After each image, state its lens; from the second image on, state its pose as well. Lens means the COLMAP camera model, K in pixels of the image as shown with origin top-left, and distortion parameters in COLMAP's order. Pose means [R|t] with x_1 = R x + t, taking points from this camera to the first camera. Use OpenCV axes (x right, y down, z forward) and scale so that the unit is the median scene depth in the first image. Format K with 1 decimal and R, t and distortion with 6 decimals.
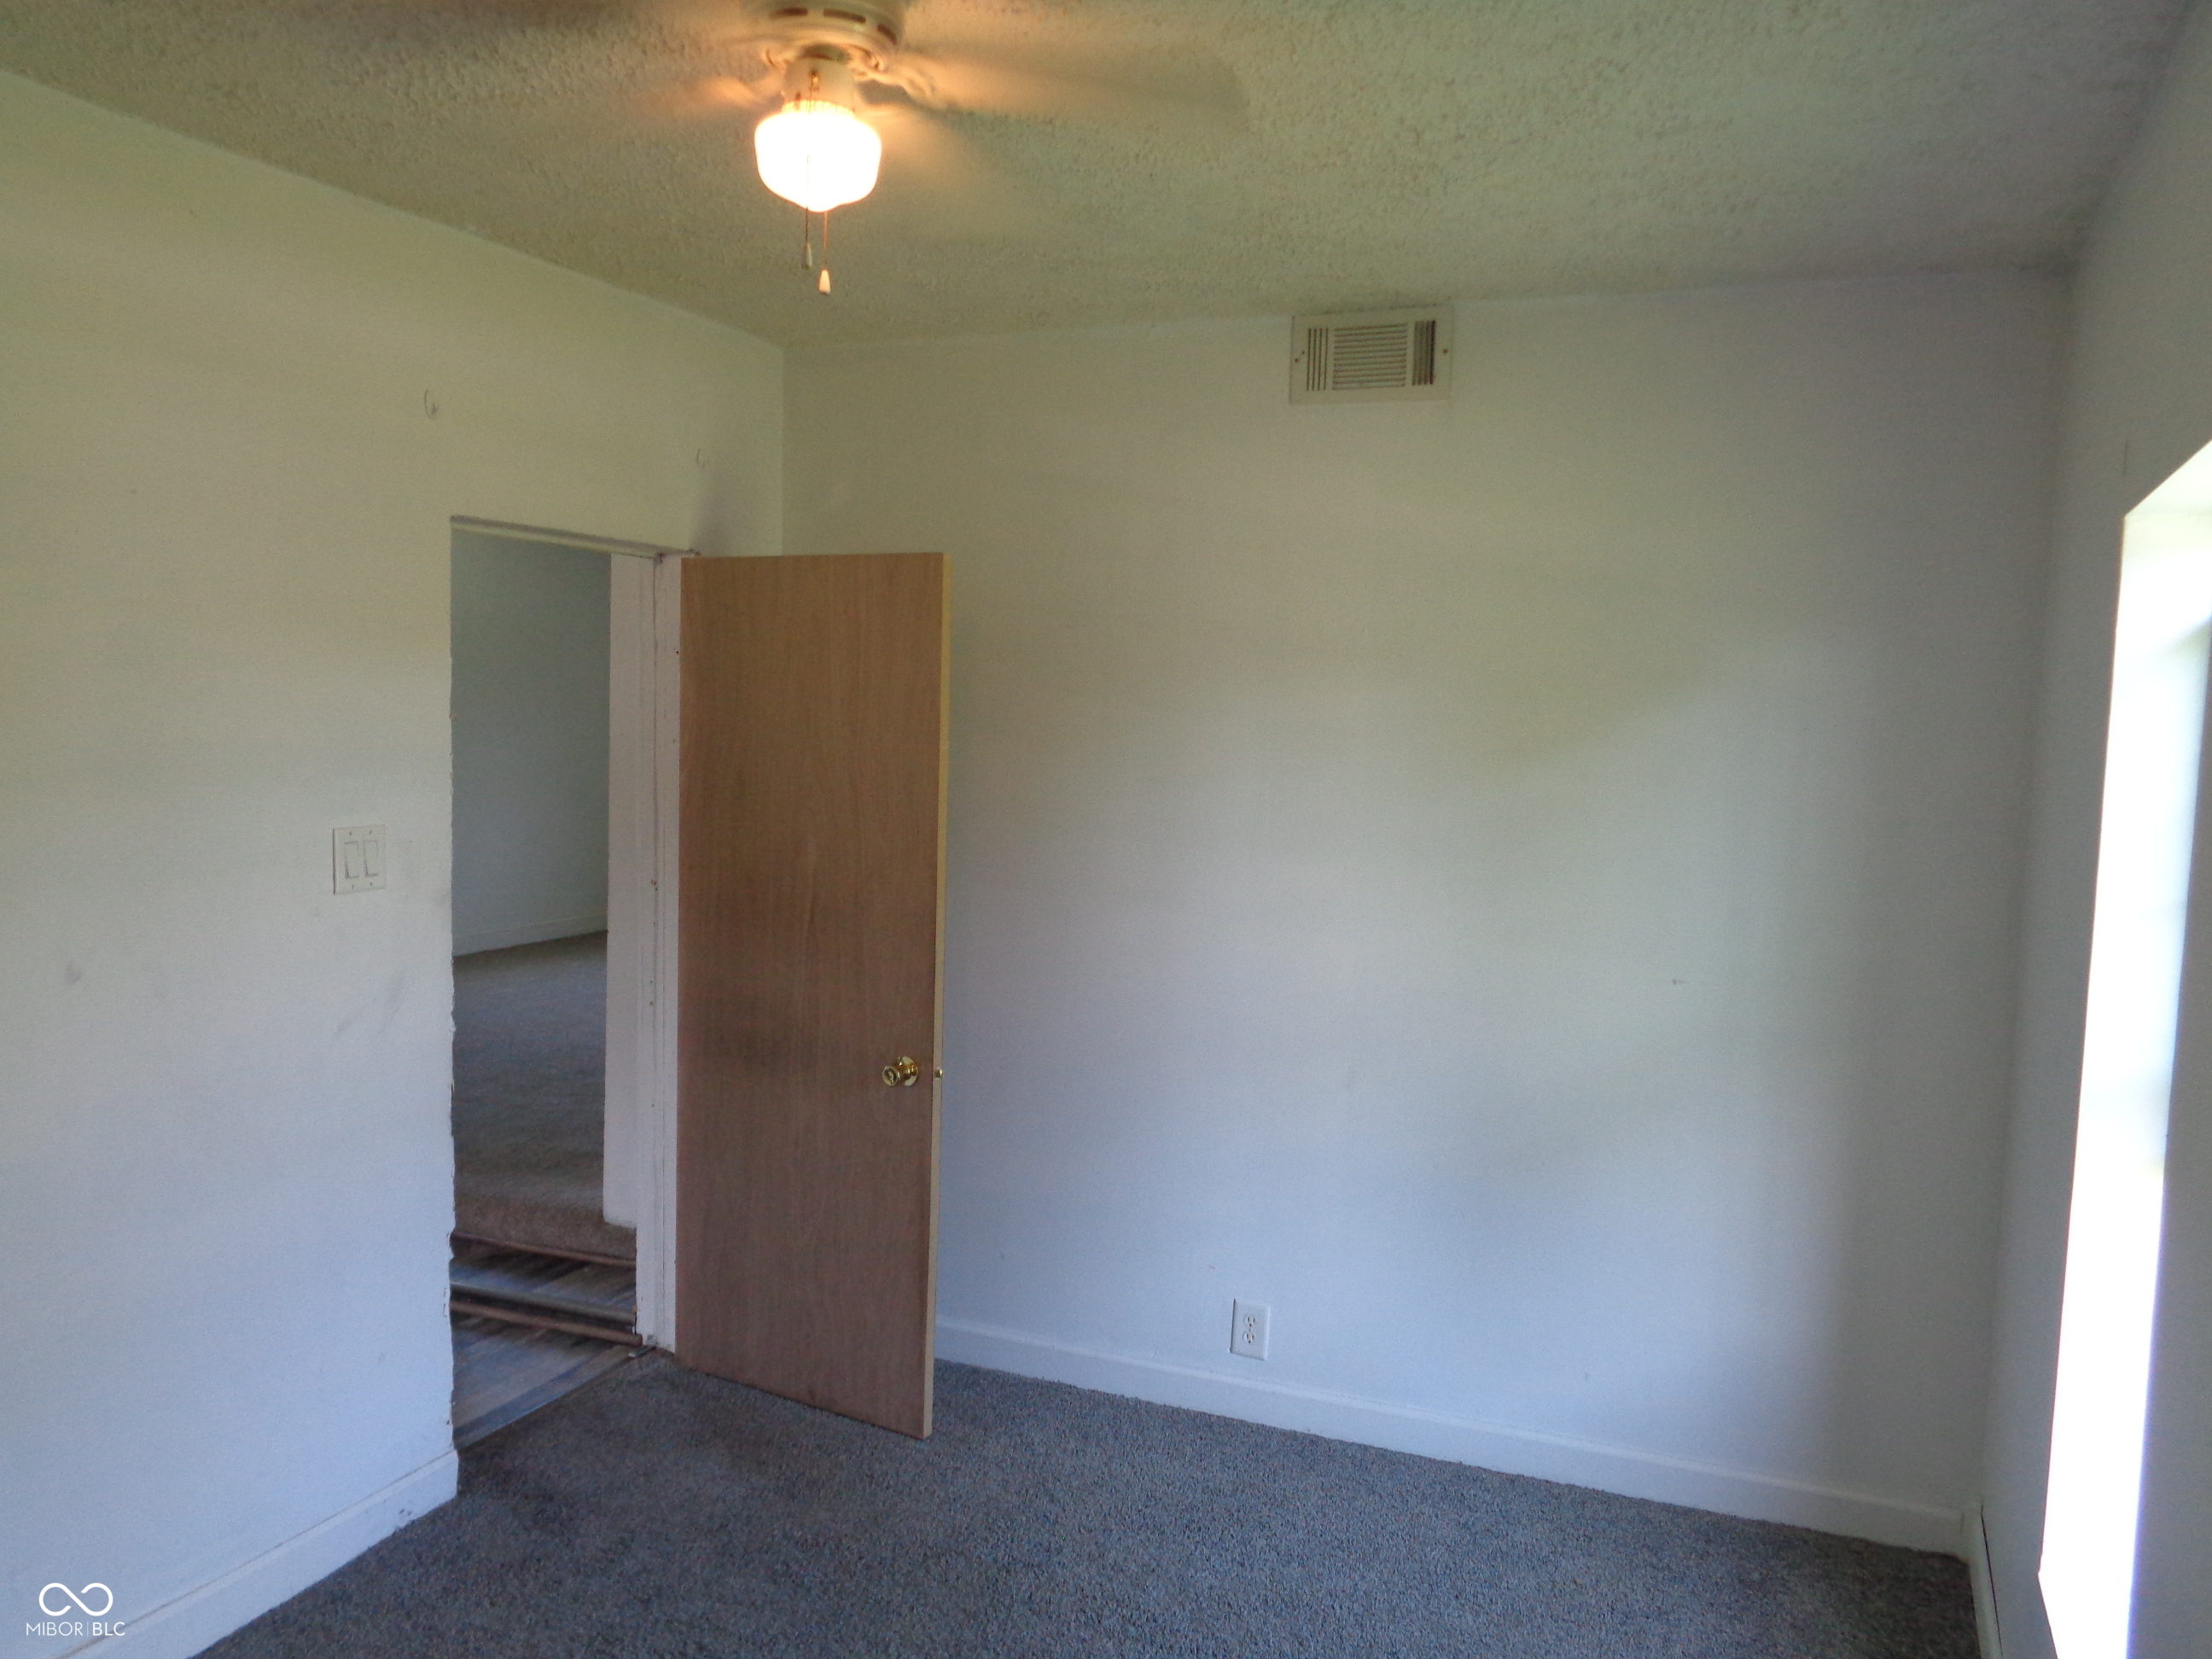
lens RADIAL K [[1674.3, 0, 1111.3], [0, 1674.3, 825.2], [0, 0, 1]] dist [0.009213, -0.008642]
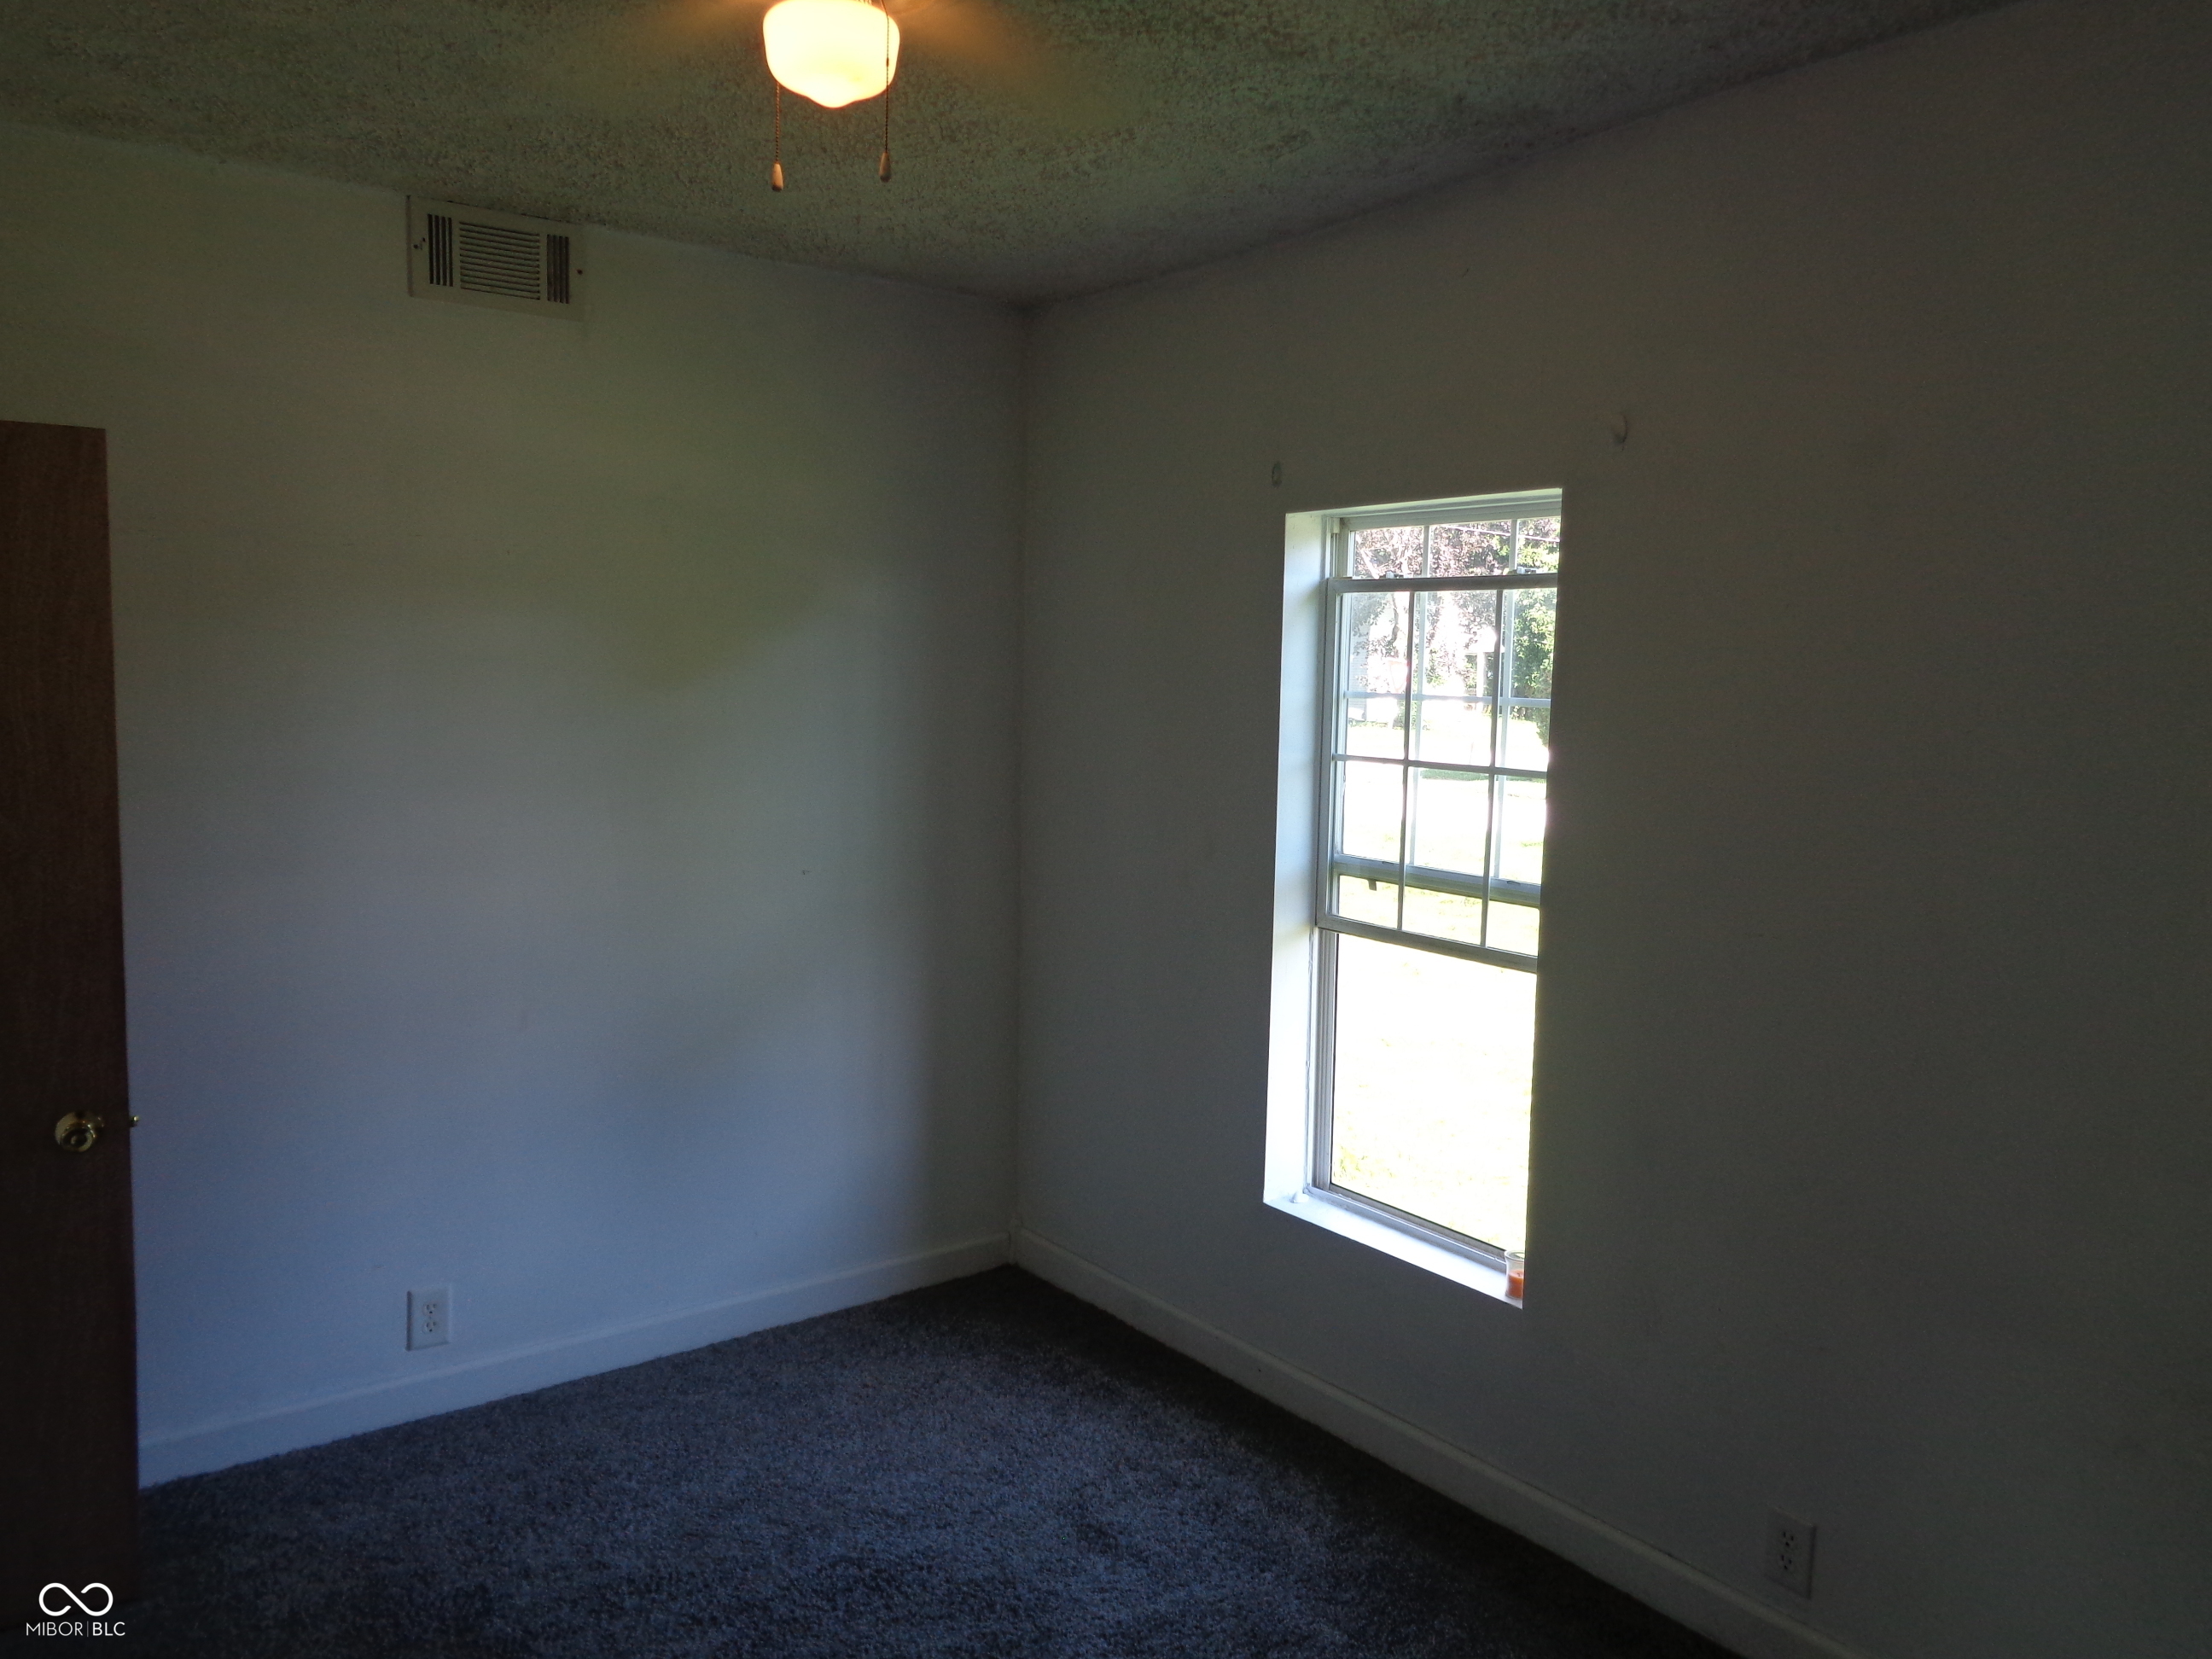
lens RADIAL K [[1674.3, 0, 1107.3], [0, 1674.3, 830.3], [0, 0, 1]] dist [0.009213, -0.008642]
pose [[0.494872, -0.108792, 0.862129, -0.527639], [0.059040, 0.994049, 0.091549, -0.027120], [-0.866958, 0.005595, 0.498350, 0.235356]]
